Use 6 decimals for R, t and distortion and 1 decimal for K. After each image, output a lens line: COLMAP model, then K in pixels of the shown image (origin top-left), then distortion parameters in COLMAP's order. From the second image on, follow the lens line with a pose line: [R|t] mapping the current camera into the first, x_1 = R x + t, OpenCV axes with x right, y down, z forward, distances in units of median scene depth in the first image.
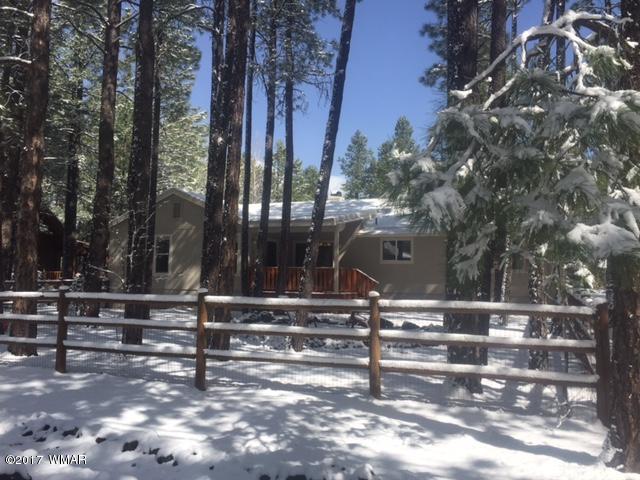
lens RADIAL K [[541.3, 0, 313.9], [0, 541.3, 234.1], [0, 0, 1]] dist [0.098405, -0.132875]
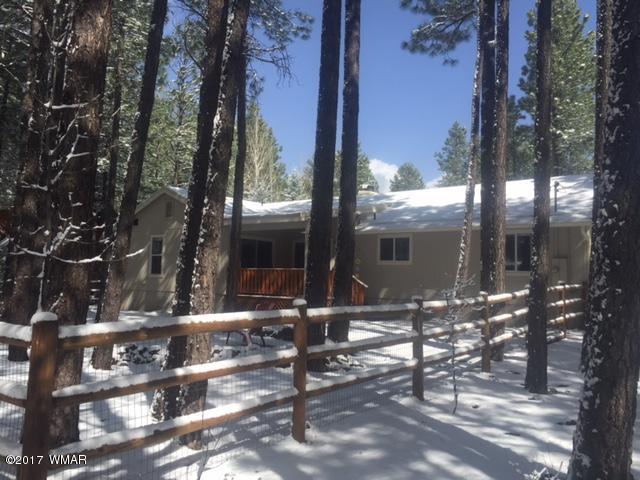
lens RADIAL K [[541.3, 0, 313.9], [0, 541.3, 234.1], [0, 0, 1]] dist [0.098405, -0.132875]
pose [[0.965530, -0.013499, -0.259942, 0.249744], [0.011581, 0.999893, -0.008909, 0.011609], [0.260034, 0.005591, 0.965583, 0.138884]]
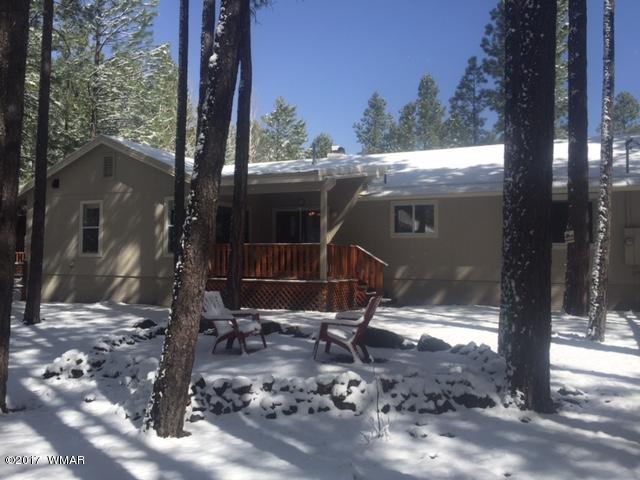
lens RADIAL K [[541.3, 0, 313.9], [0, 541.3, 234.1], [0, 0, 1]] dist [0.098405, -0.132875]
pose [[0.998998, -0.006987, -0.044196, 0.052425], [0.008603, 0.999297, 0.036477, 0.021836], [0.043911, -0.036821, 0.998357, 0.288228]]
